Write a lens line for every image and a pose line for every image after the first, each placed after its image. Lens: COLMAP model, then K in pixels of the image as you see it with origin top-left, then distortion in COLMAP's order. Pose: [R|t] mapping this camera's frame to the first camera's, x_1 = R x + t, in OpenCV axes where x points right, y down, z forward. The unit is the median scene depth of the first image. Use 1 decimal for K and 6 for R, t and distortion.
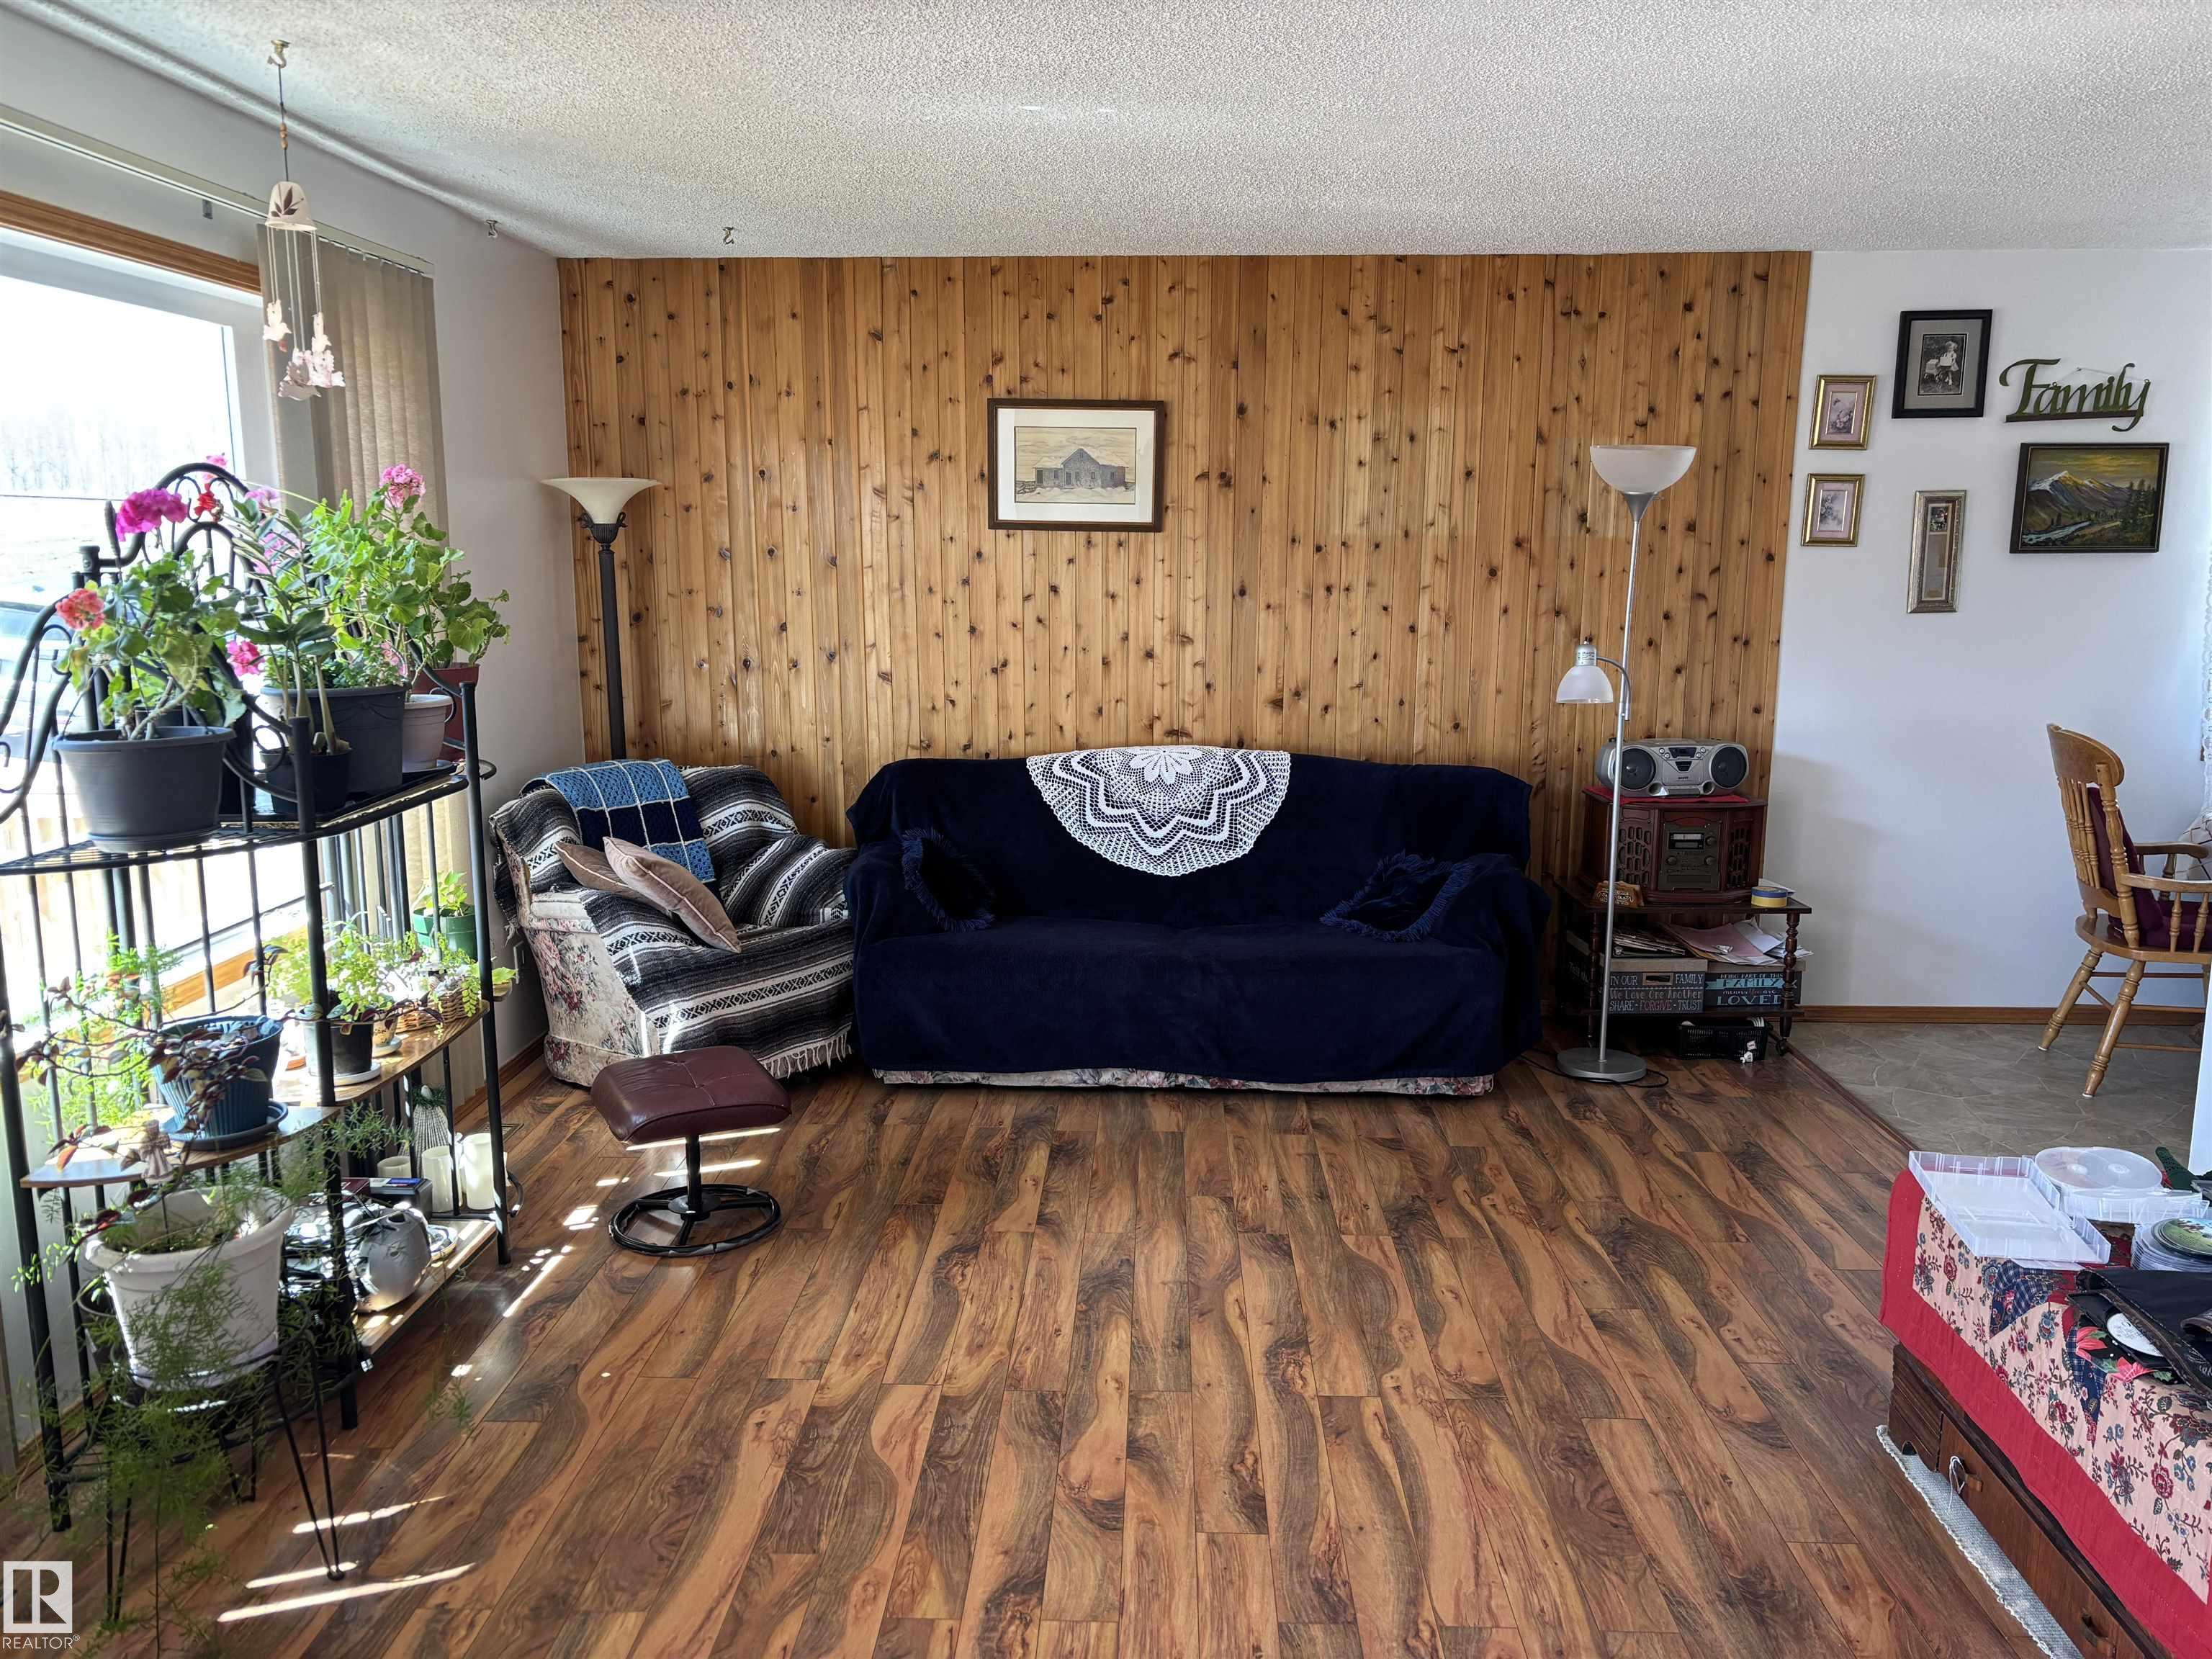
lens RADIAL K [[1666.2, 0, 1108.2], [0, 1666.2, 820.1], [0, 0, 1]] dist [0.056071, -0.069563]
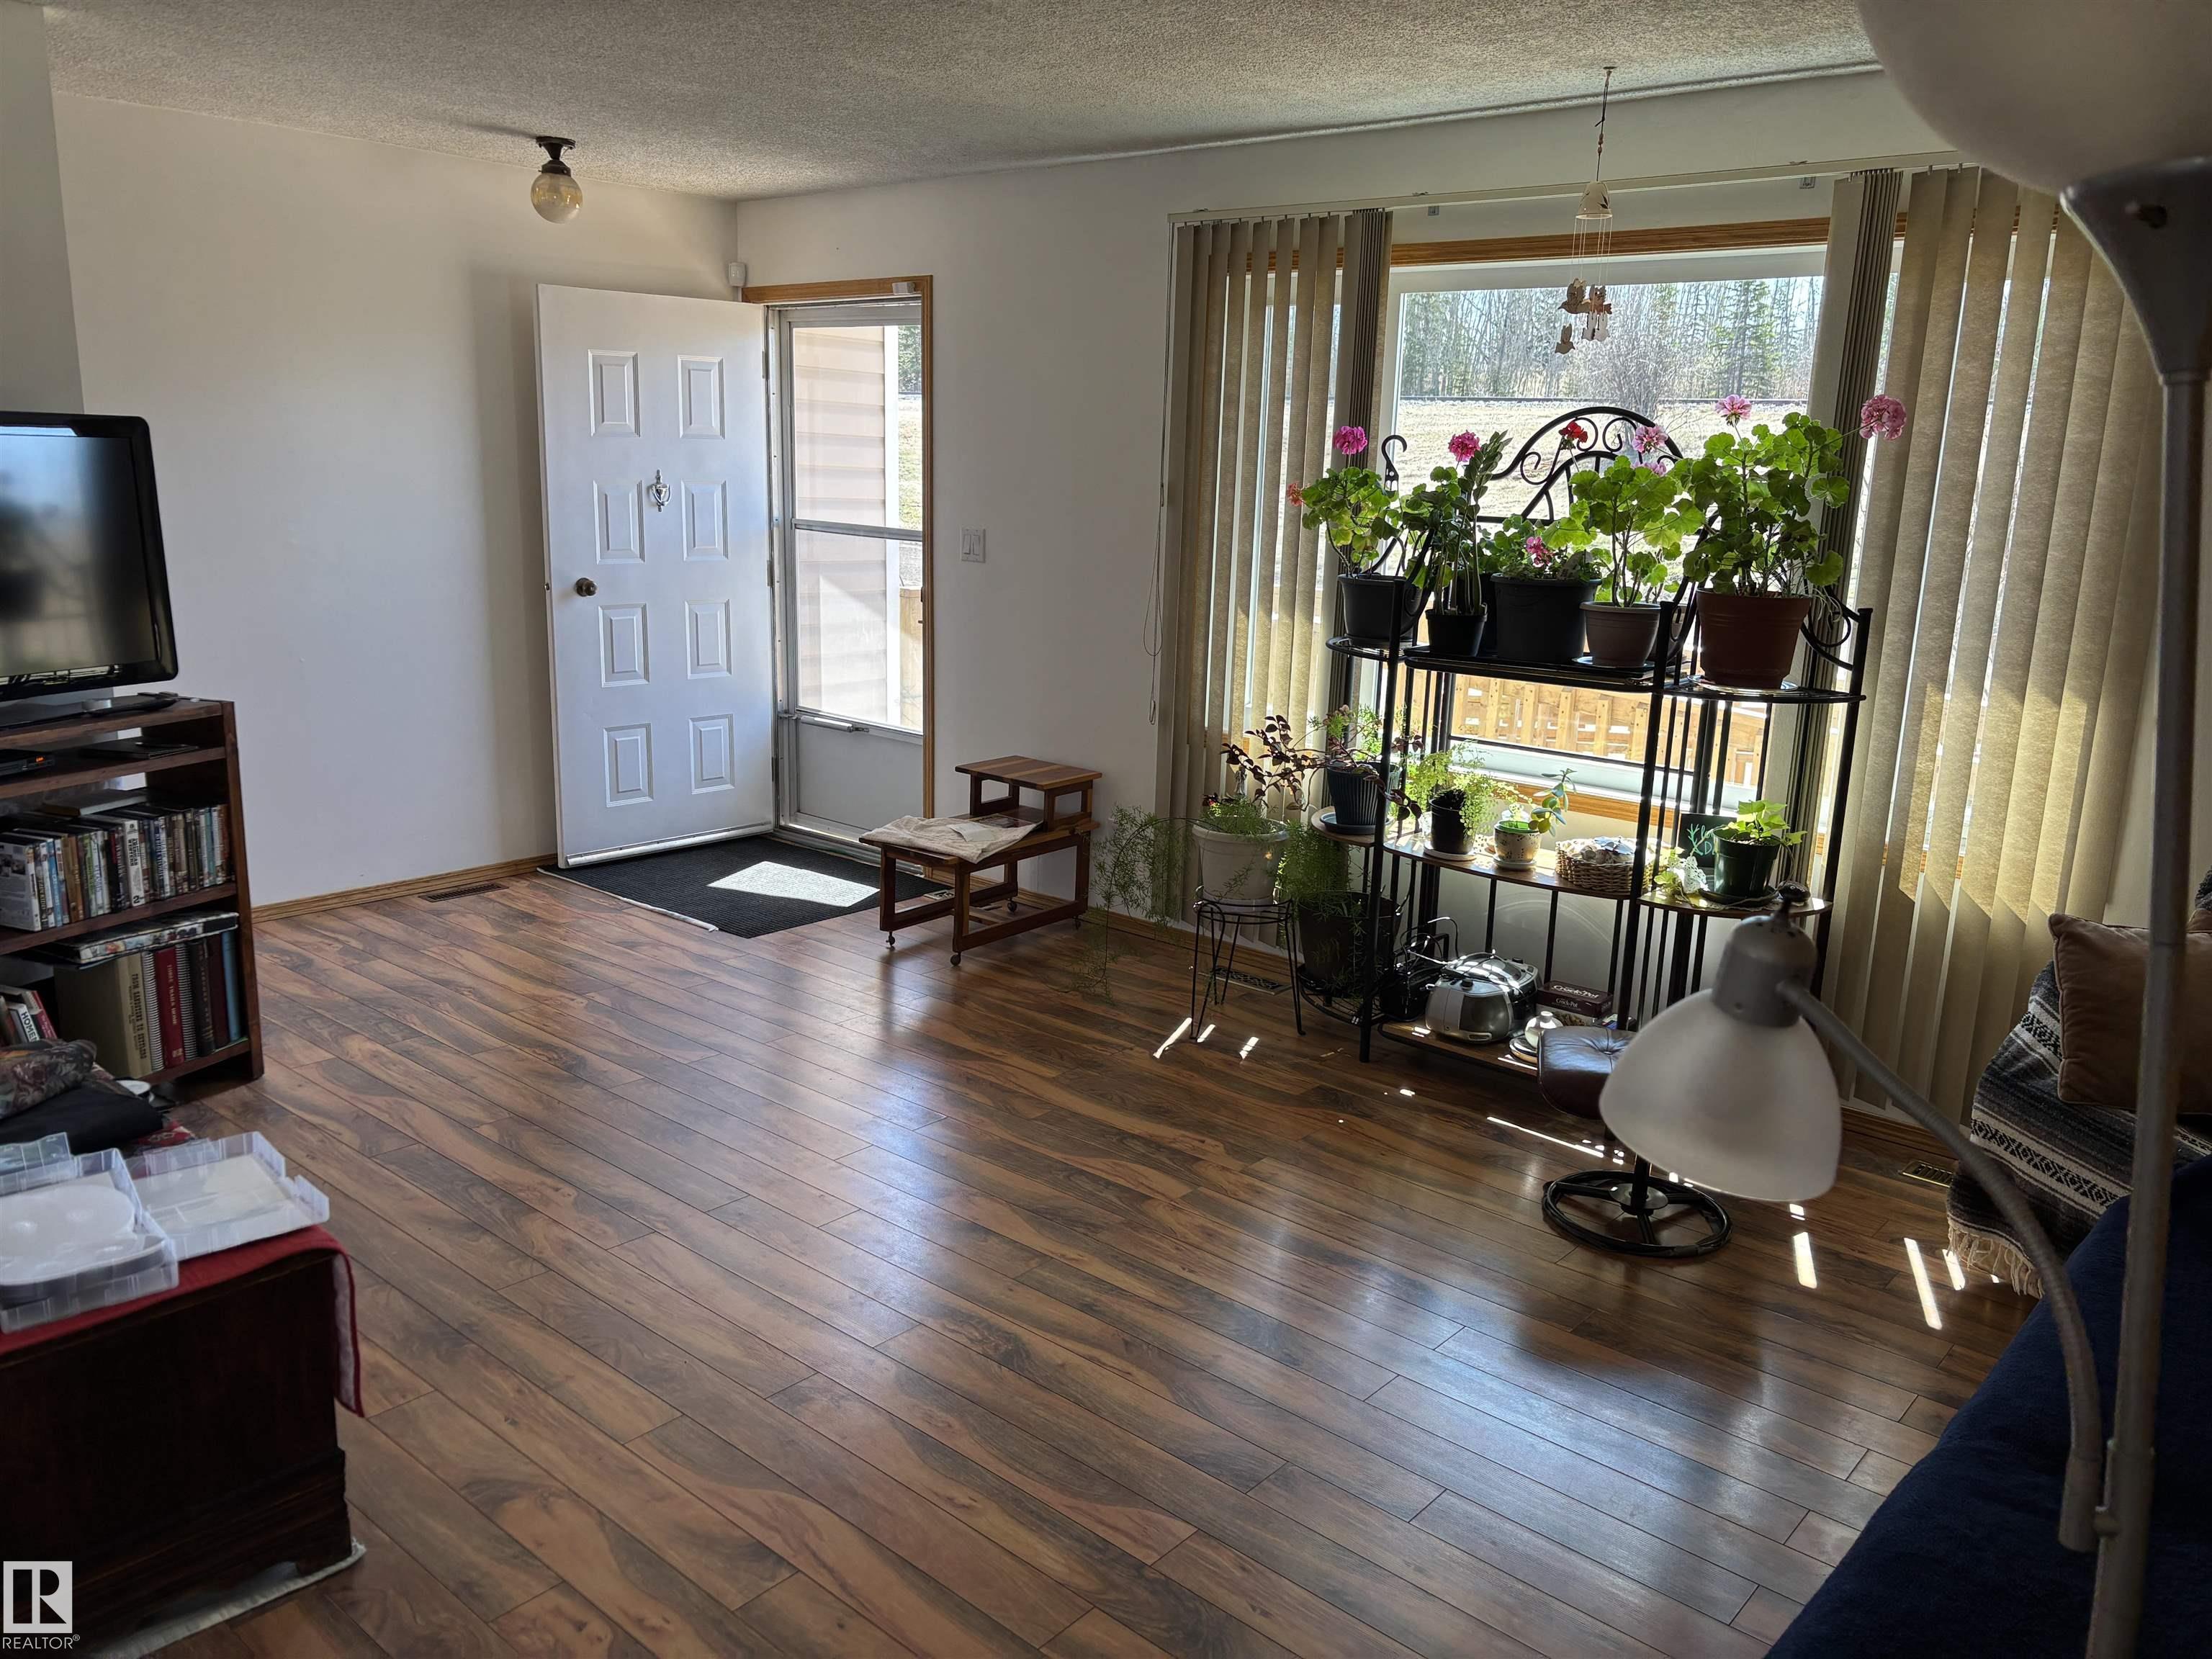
lens RADIAL K [[1666.2, 0, 1104.1], [0, 1666.2, 835.9], [0, 0, 1]] dist [0.056071, -0.069563]
pose [[-0.631848, 0.152565, -0.759929, 0.468857], [-0.163108, 0.932310, 0.322790, -0.157871], [0.757736, 0.327905, -0.564194, 0.952706]]
